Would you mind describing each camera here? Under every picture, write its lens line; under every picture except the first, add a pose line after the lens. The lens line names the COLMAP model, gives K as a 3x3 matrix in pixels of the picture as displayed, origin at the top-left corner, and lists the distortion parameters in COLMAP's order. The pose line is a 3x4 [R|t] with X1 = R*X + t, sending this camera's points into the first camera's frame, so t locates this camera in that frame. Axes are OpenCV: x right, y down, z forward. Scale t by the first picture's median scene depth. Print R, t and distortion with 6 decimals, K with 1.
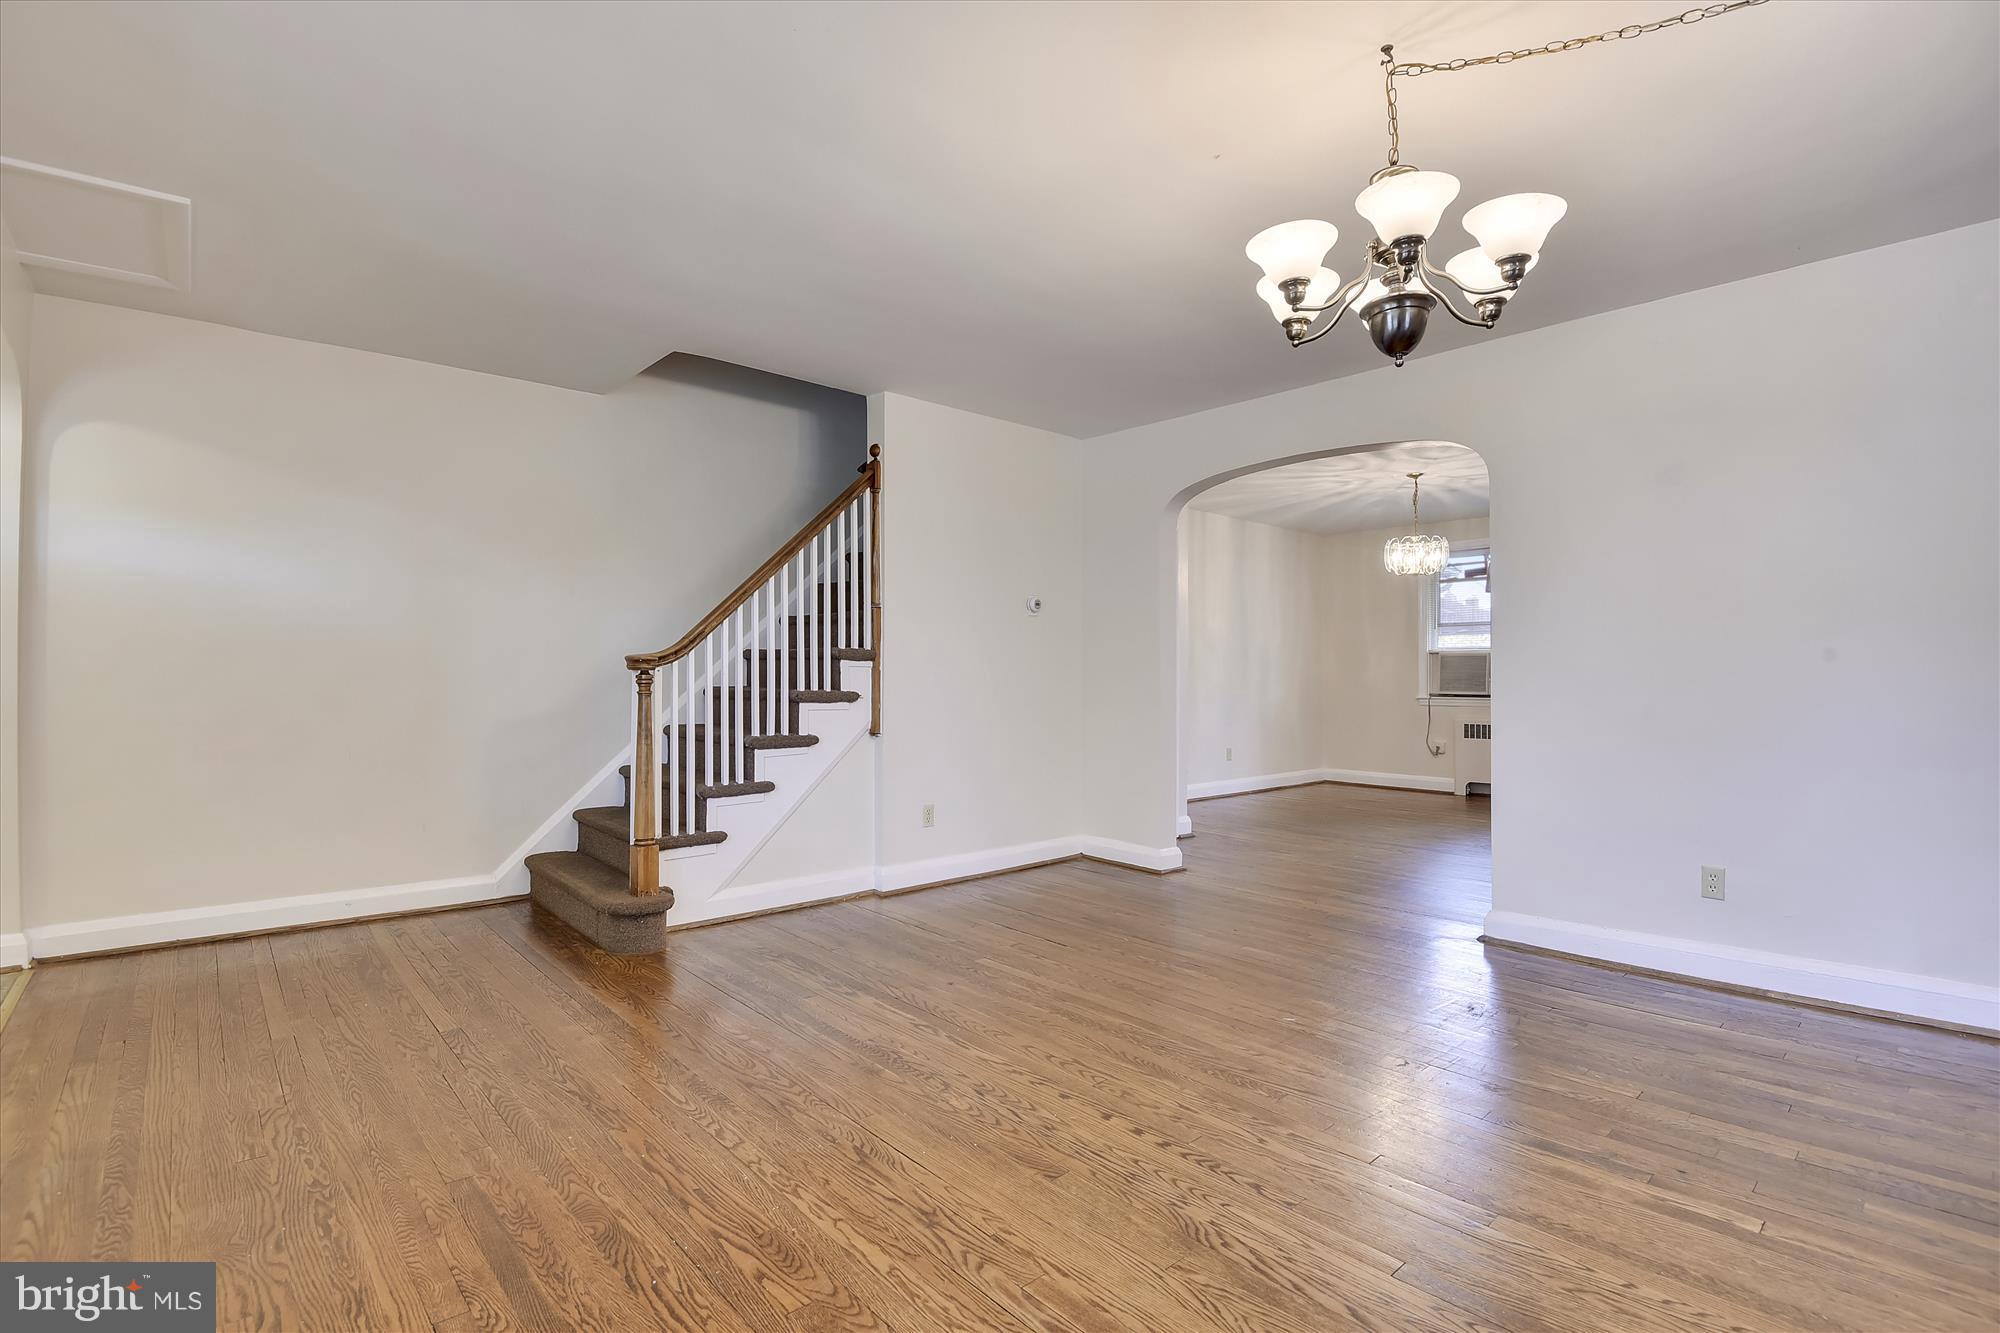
lens RADIAL K [[910.4, 0, 1002.5], [0, 910.4, 691.1], [0, 0, 1]] dist [0.000386, -0.000138]
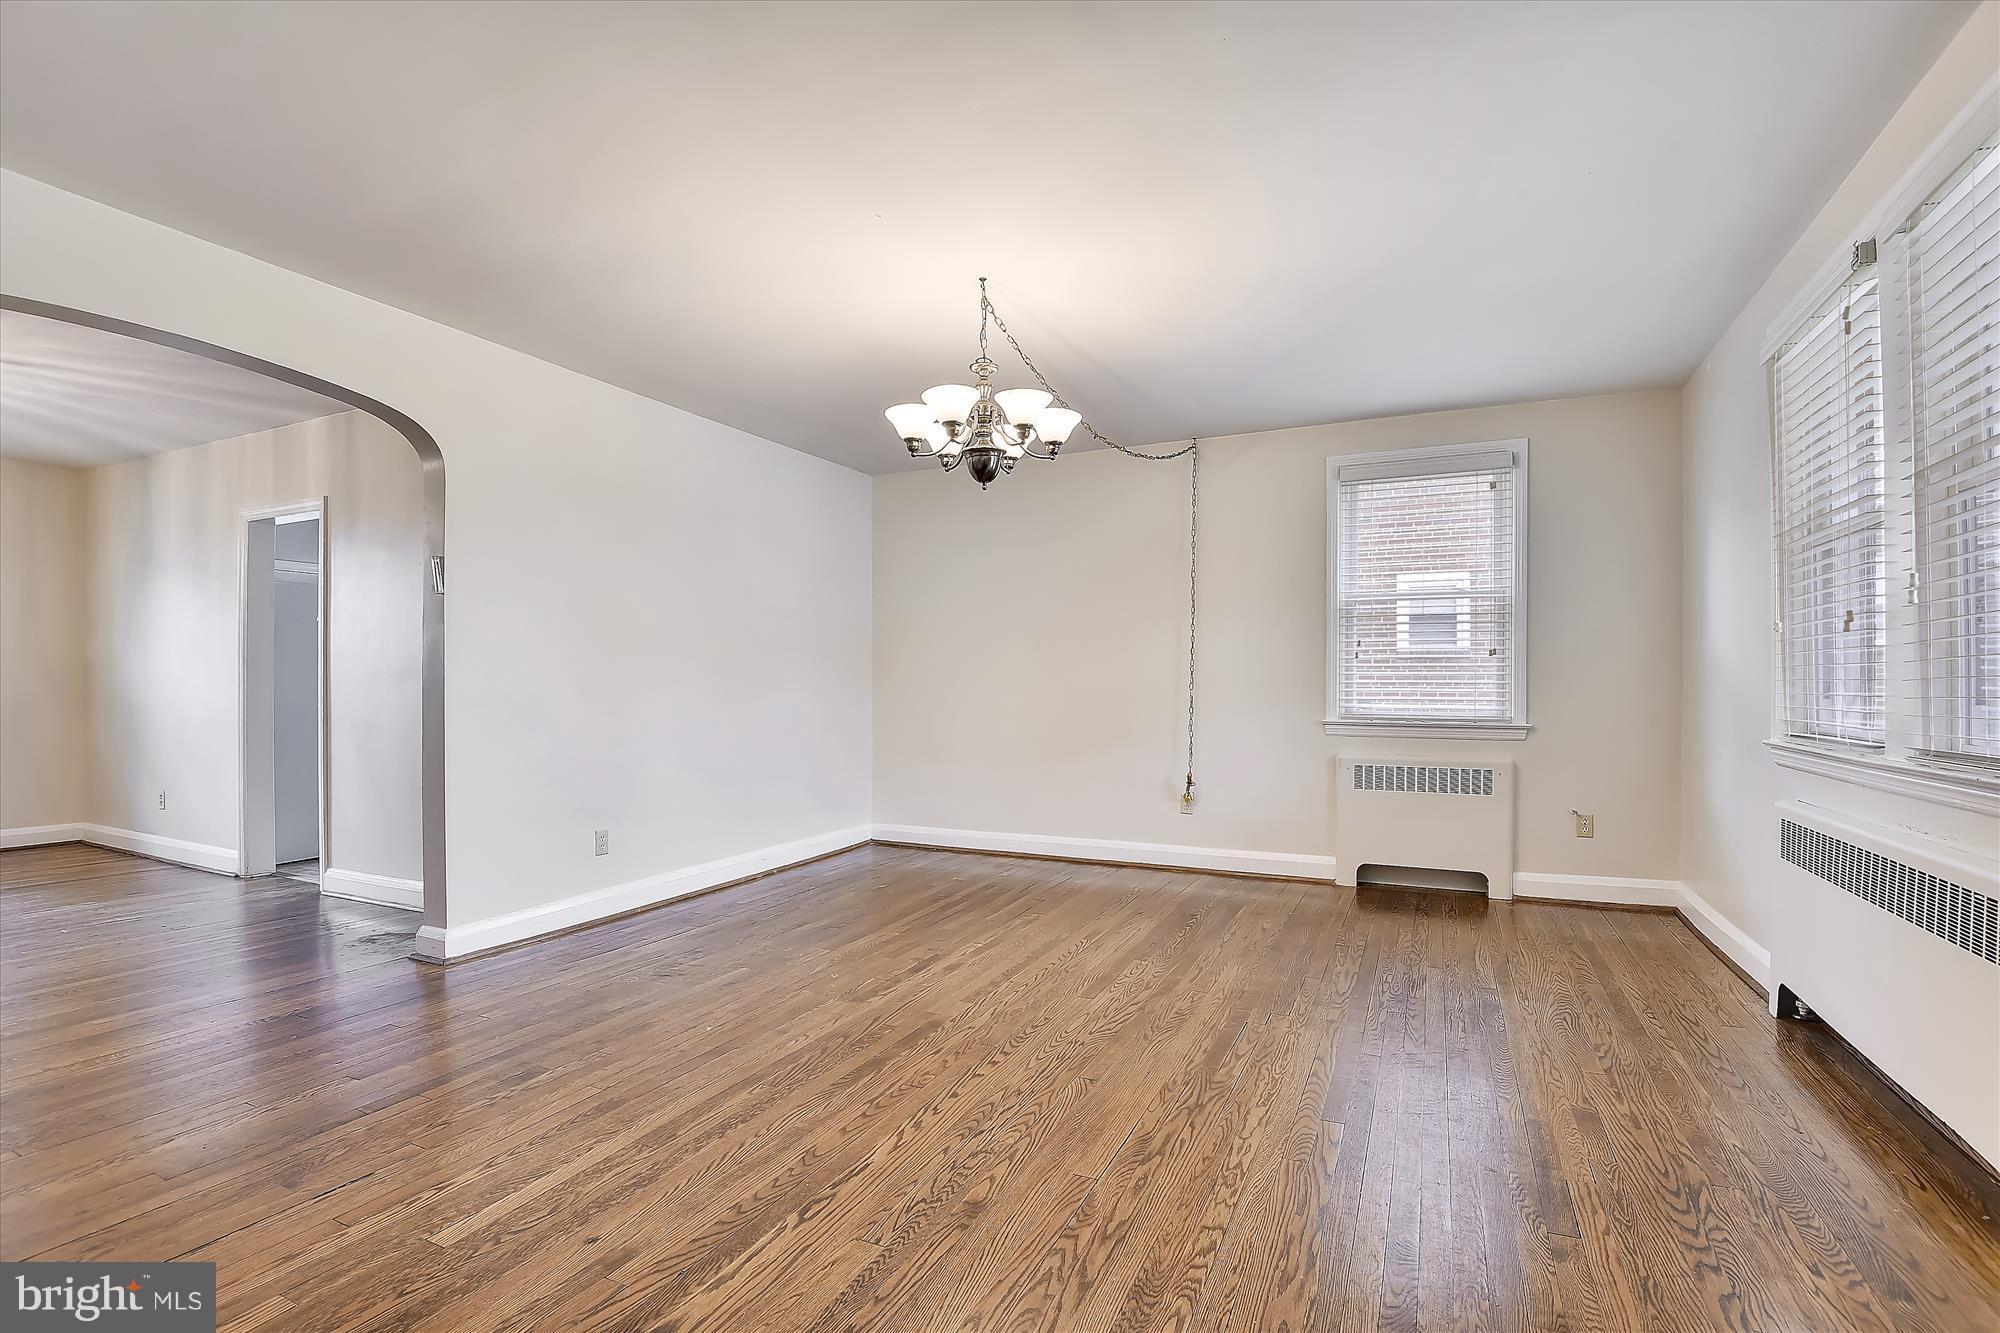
lens RADIAL K [[910.4, 0, 1002.5], [0, 910.4, 691.1], [0, 0, 1]] dist [0.000386, -0.000138]
pose [[-0.377693, -0.004016, 0.925922, -0.881481], [0.008780, 0.999930, 0.007919, -0.015755], [-0.925889, 0.011120, -0.377632, 1.309771]]
